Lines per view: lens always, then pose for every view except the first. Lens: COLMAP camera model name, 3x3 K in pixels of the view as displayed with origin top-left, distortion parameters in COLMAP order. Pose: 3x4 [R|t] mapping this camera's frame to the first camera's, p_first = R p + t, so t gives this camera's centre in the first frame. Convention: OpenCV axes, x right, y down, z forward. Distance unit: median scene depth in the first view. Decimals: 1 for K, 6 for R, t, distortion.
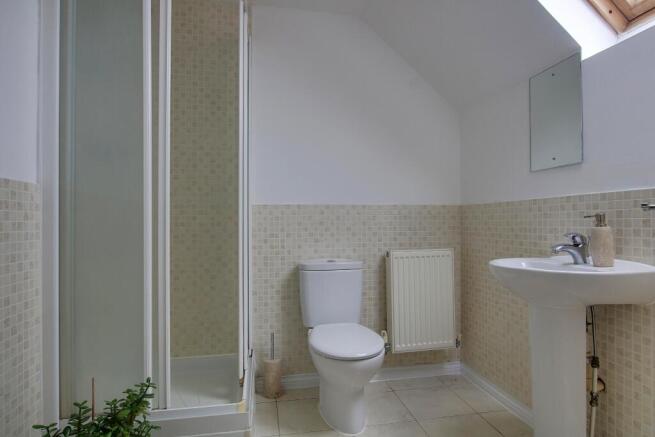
lens RADIAL K [[370.1, 0, 326.3], [0, 370.1, 223.6], [0, 0, 1]] dist [-0.021409, 0.001888]
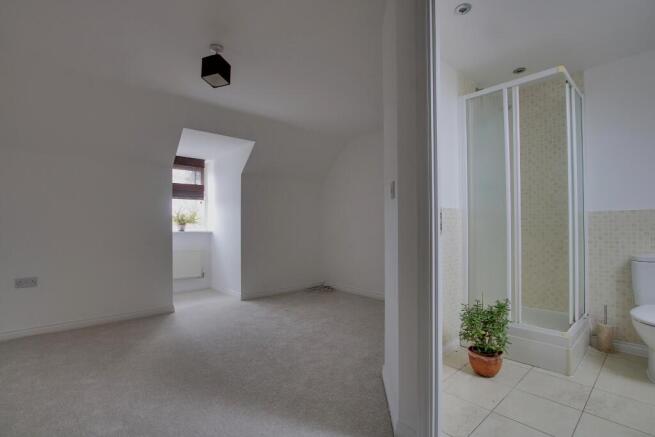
lens RADIAL K [[303.8, 0, 325.7], [0, 303.8, 224.5], [0, 0, 1]] dist [-0.026944, -0.000683]
pose [[0.507509, -0.002887, -0.861641, 0.268539], [0.004049, 0.999991, -0.000965, -0.004647], [0.861637, -0.002999, 0.507517, -0.439720]]
